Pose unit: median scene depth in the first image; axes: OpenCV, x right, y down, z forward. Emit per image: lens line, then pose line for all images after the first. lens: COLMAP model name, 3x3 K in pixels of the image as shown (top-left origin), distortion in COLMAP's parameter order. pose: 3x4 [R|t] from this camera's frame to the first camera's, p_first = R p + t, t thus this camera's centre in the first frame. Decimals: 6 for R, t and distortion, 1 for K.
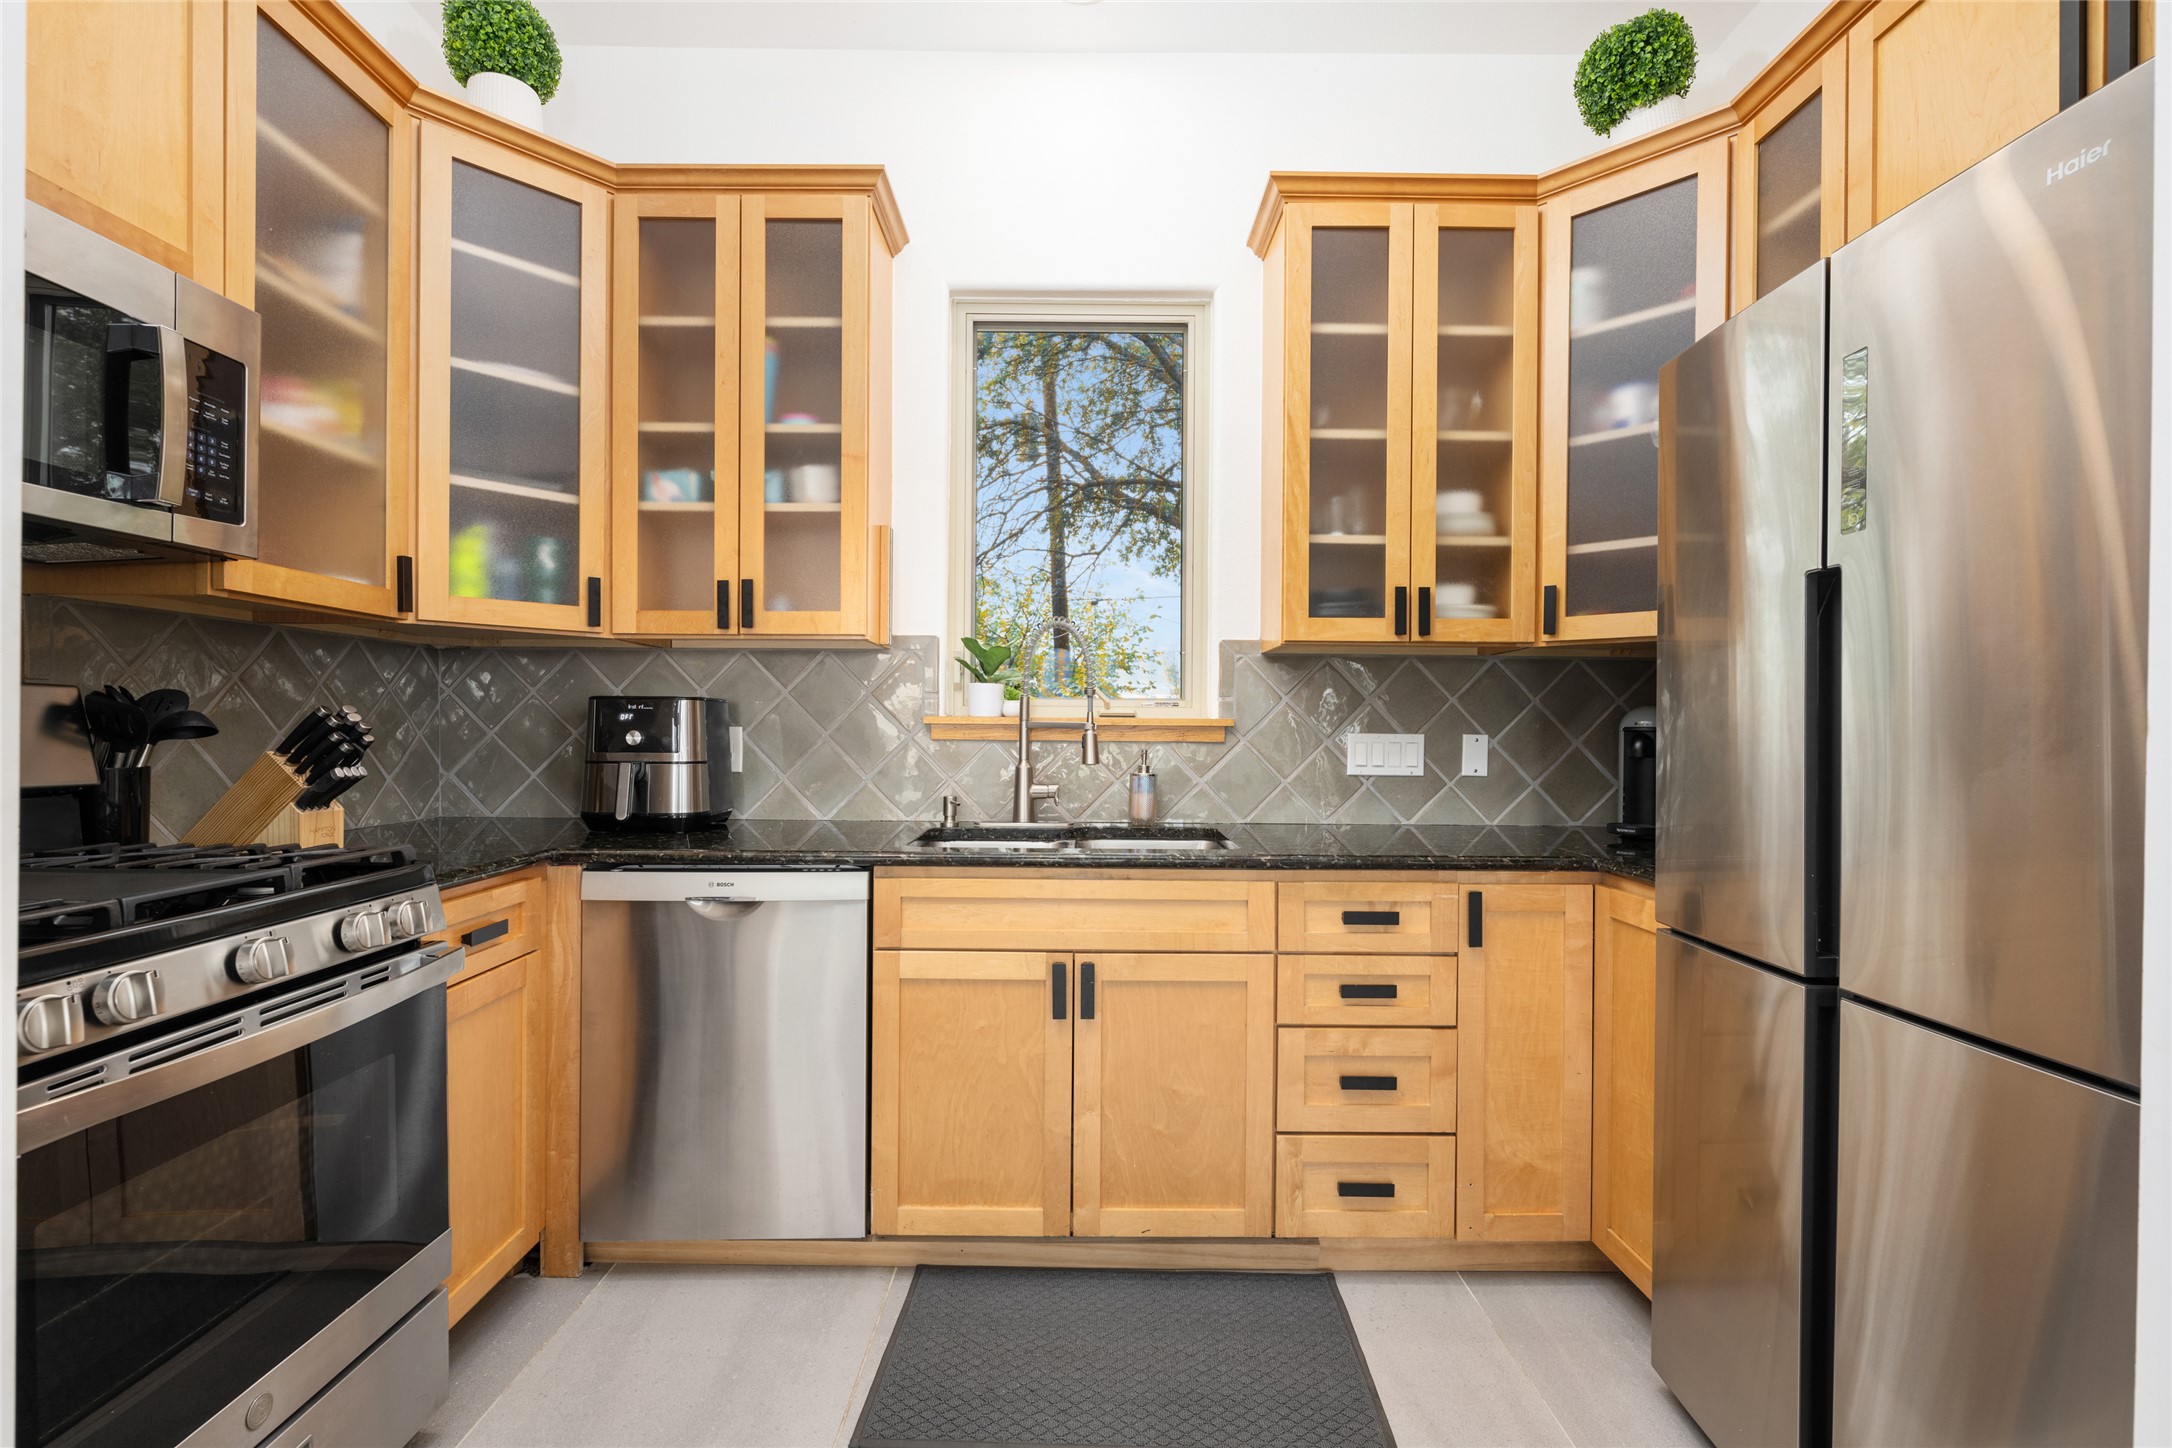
lens RADIAL K [[982.9, 0, 1087.9], [0, 982.9, 726.6], [0, 0, 1]] dist [0.001688, 0.000703]
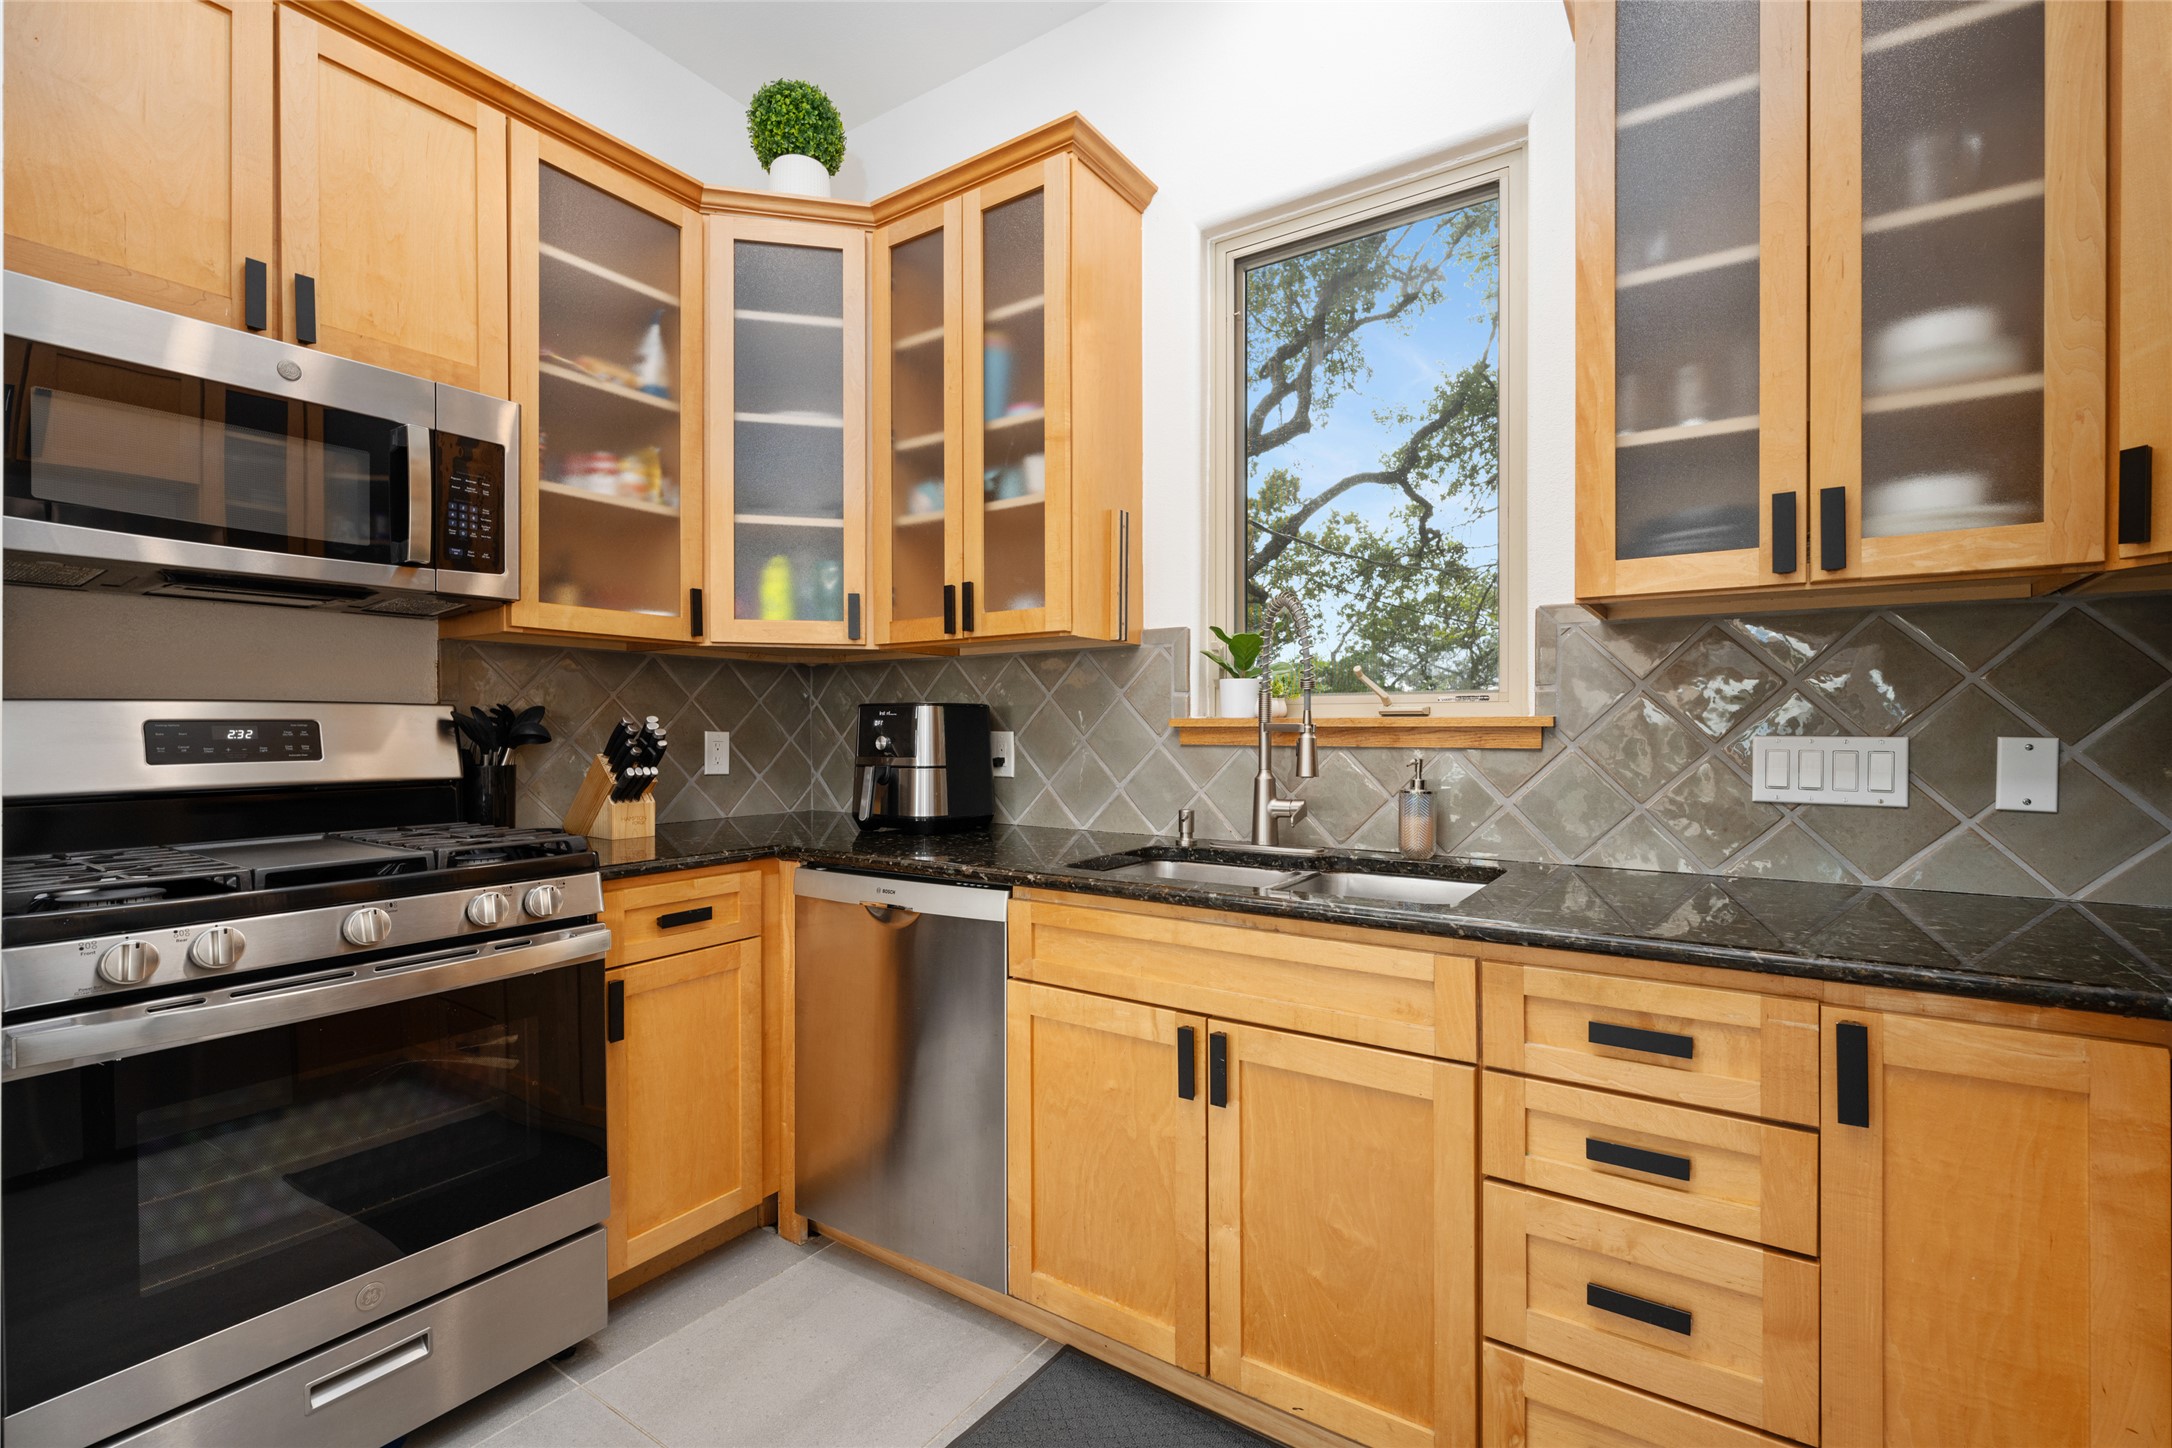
lens RADIAL K [[970.1, 0, 1085.8], [0, 970.1, 728.1], [0, 0, 1]] dist [0.001315, 0.000002]
pose [[0.824356, -0.008046, -0.566014, 0.304198], [0.007061, 0.999967, -0.003931, 0.001208], [0.566027, -0.000756, 0.824386, 0.269340]]
